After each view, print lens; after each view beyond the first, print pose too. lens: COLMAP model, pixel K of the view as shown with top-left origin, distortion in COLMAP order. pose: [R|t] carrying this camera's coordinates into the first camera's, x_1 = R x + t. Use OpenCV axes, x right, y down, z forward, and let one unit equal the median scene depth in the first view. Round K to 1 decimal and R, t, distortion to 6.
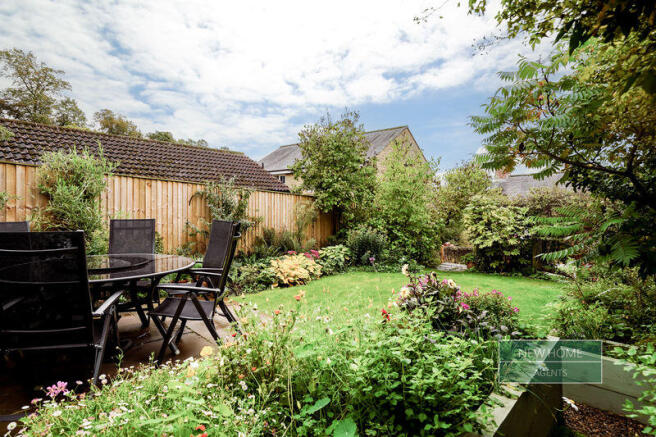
lens RADIAL K [[342.1, 0, 328.1], [0, 342.1, 201.6], [0, 0, 1]] dist [0.037858, 0.000039]
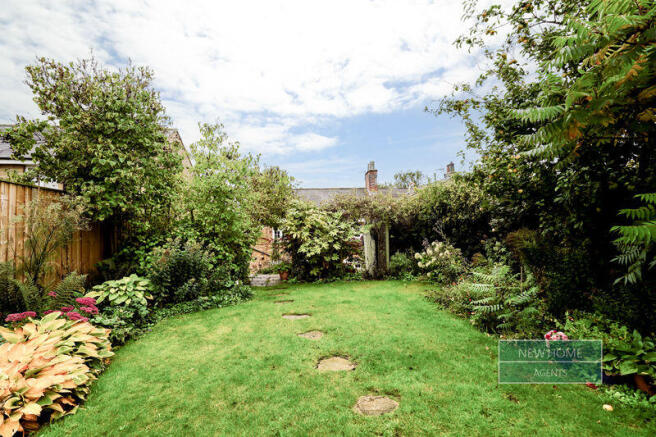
lens RADIAL K [[299.4, 0, 328.3], [0, 299.4, 212.5], [0, 0, 1]] dist [0.001993, 0.000944]
pose [[0.735685, -0.000026, 0.677323, -0.063684], [0.000621, 1.000000, -0.000635, 0.019402], [-0.677323, 0.000888, 0.735685, 0.391846]]
